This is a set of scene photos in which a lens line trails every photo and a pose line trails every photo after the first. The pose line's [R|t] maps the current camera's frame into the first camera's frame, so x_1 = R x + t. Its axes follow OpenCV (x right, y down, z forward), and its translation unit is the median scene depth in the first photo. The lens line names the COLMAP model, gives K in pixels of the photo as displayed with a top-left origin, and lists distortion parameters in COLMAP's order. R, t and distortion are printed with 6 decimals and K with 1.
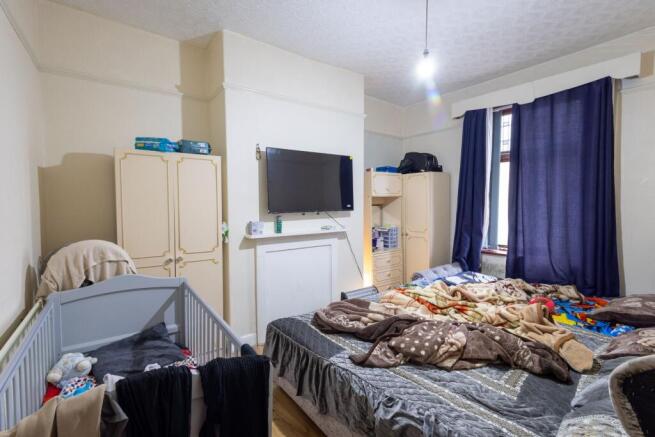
lens RADIAL K [[297.9, 0, 326.8], [0, 297.9, 218.2], [0, 0, 1]] dist [0.000216, 0.000054]
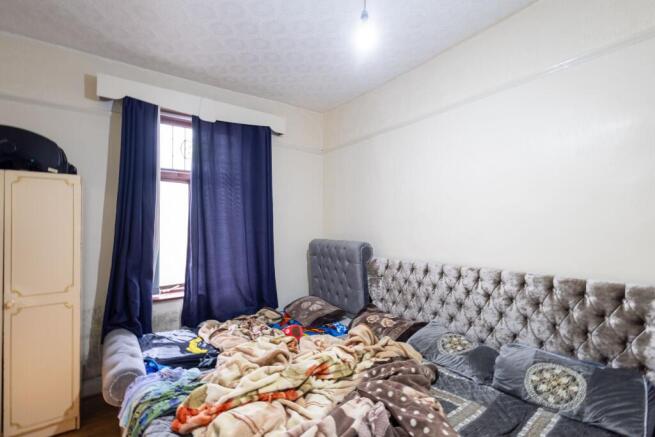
lens RADIAL K [[301.2, 0, 326.3], [0, 301.2, 218.7], [0, 0, 1]] dist [-0.000333, -0.000018]
pose [[0.011948, 0.030203, 0.999472, -0.223951], [0.061679, 0.997618, -0.030885, -0.040345], [-0.998025, 0.062016, 0.010056, 0.644053]]
